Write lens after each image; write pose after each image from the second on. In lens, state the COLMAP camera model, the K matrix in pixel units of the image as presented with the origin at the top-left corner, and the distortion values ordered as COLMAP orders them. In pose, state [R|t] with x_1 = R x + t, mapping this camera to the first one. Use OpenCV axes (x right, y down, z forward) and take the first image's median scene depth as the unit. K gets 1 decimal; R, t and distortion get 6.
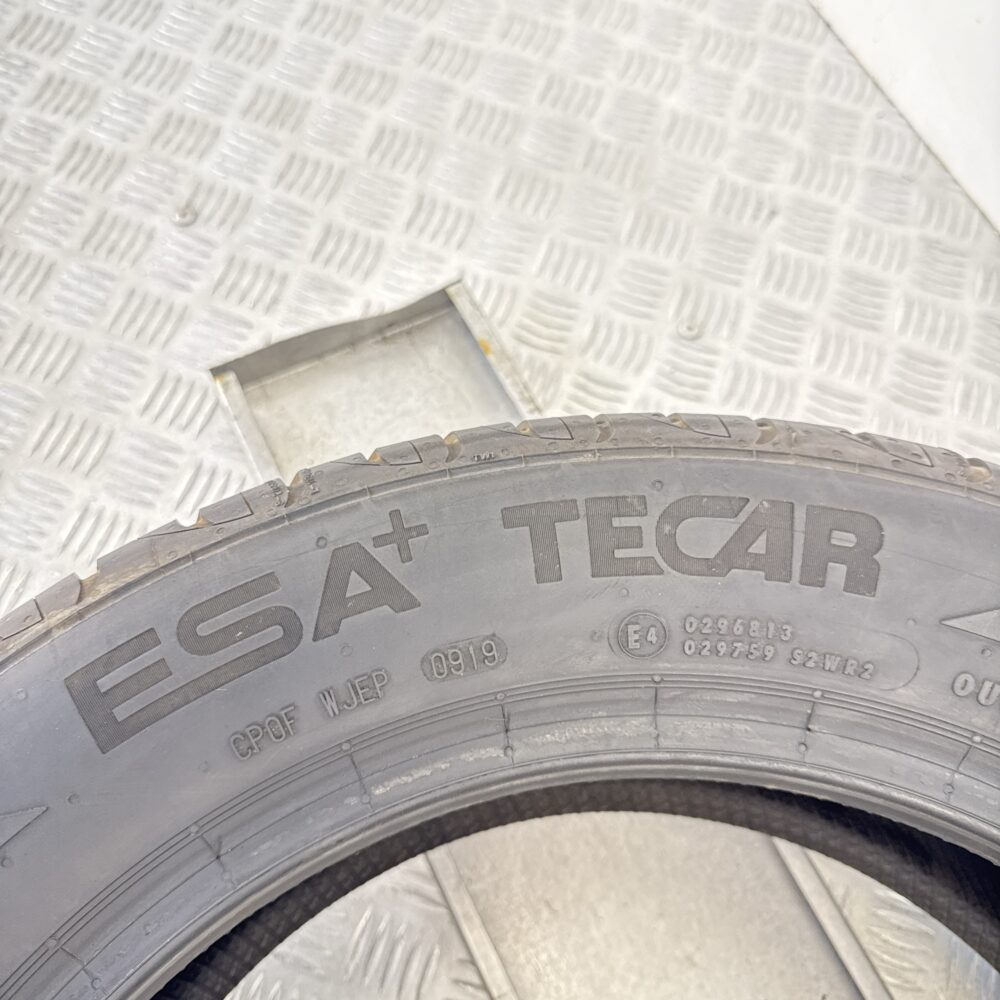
lens RADIAL K [[918.4, 0, 500.0], [0, 918.4, 500.0], [0, 0, 1]] dist [0.055146, -0.124254]
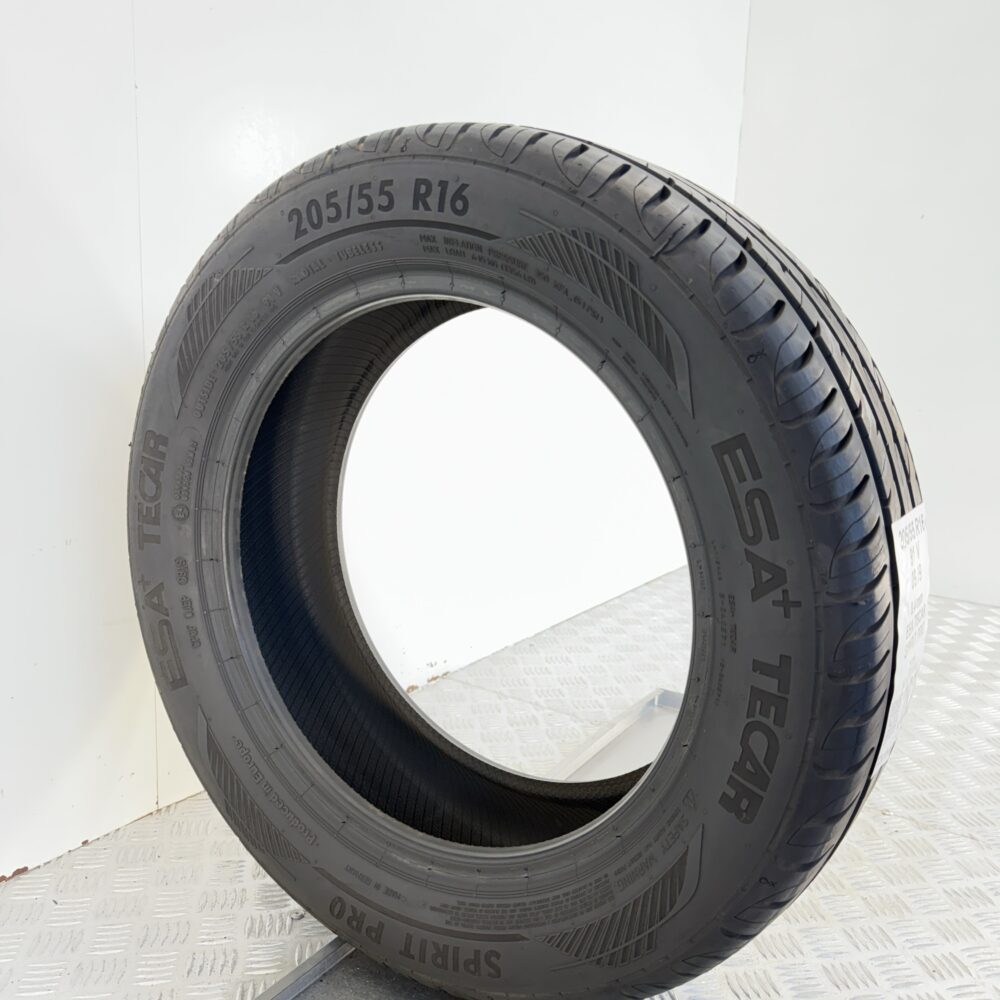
lens RADIAL K [[942.1, 0, 472.2], [0, 942.1, 504.3], [0, 0, 1]] dist [0.145704, -0.270101]
pose [[0.135915, -0.965117, -0.223775, 1.004375], [0.971616, 0.173993, -0.160277, 1.565352], [0.193621, -0.195640, 0.961372, -1.797871]]
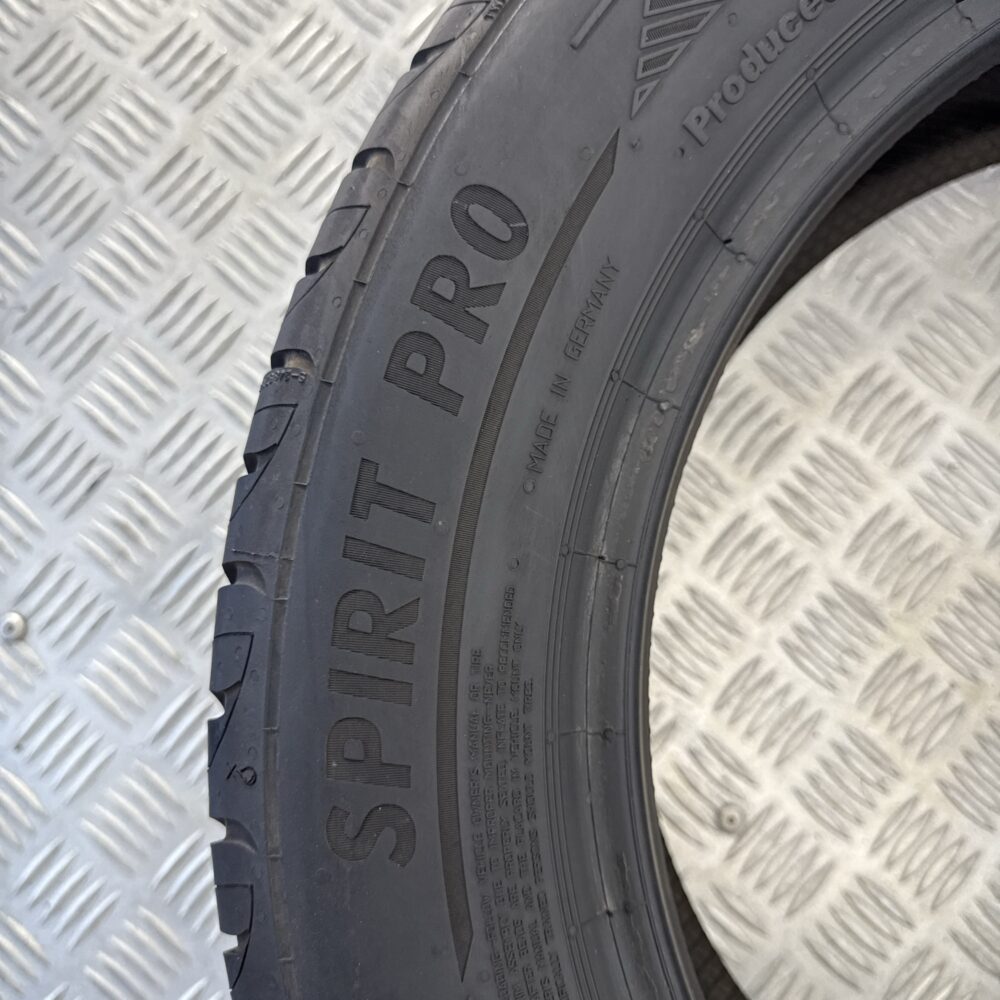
lens RADIAL K [[918.4, 0, 500.0], [0, 918.4, 500.0], [0, 0, 1]] dist [0.055146, -0.124254]
pose [[0.925597, 0.362592, -0.108619, -0.670138], [-0.307852, 0.888106, 0.341315, 0.861498], [0.220223, -0.282481, 0.933652, -0.192267]]
